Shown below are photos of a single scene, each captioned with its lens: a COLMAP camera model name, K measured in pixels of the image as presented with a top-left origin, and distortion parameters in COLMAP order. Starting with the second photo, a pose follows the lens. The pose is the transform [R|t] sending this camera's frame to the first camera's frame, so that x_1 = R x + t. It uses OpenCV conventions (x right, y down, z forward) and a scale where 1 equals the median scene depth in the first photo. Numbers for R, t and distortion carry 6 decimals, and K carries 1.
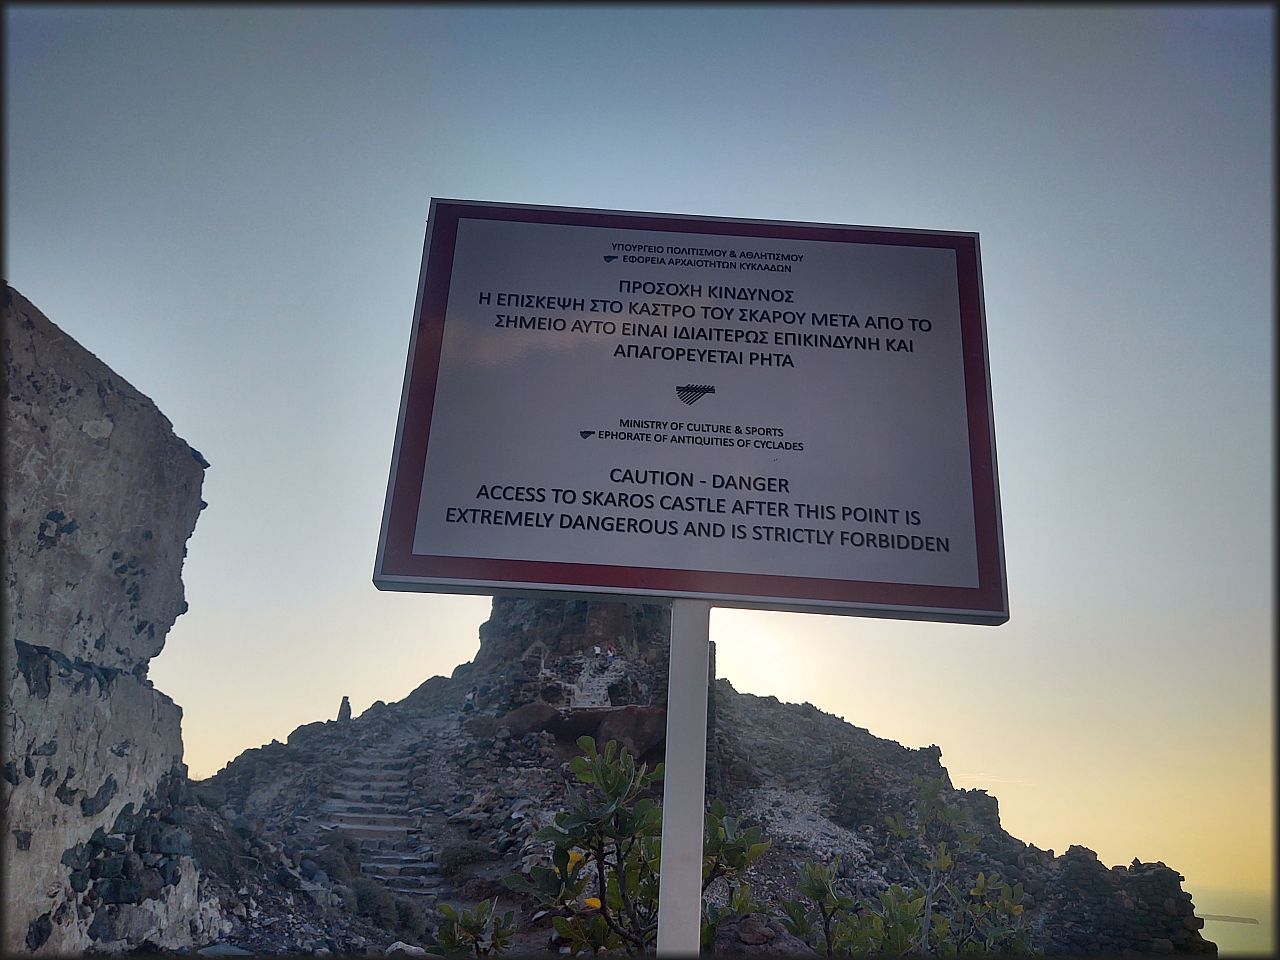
lens RADIAL K [[967.2, 0, 655.4], [0, 967.2, 469.3], [0, 0, 1]] dist [0.007594, -0.006448]
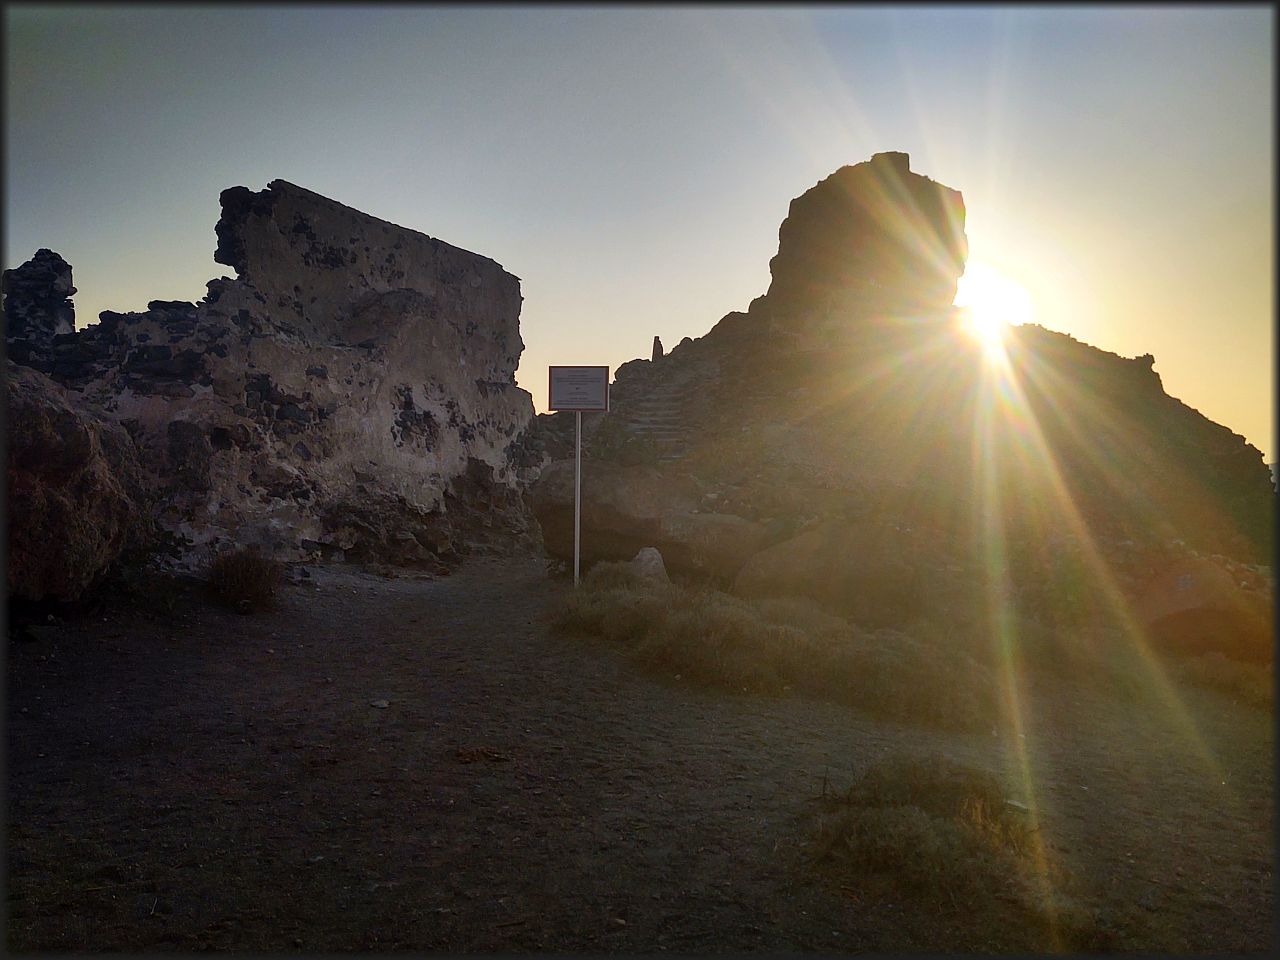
lens RADIAL K [[967.2, 0, 655.4], [0, 967.2, 469.3], [0, 0, 1]] dist [0.007594, -0.006448]
pose [[0.948503, -0.026164, -0.315687, 0.187006], [0.143049, 0.924556, 0.353176, -0.128950], [0.282630, -0.380147, 0.880687, -0.369211]]
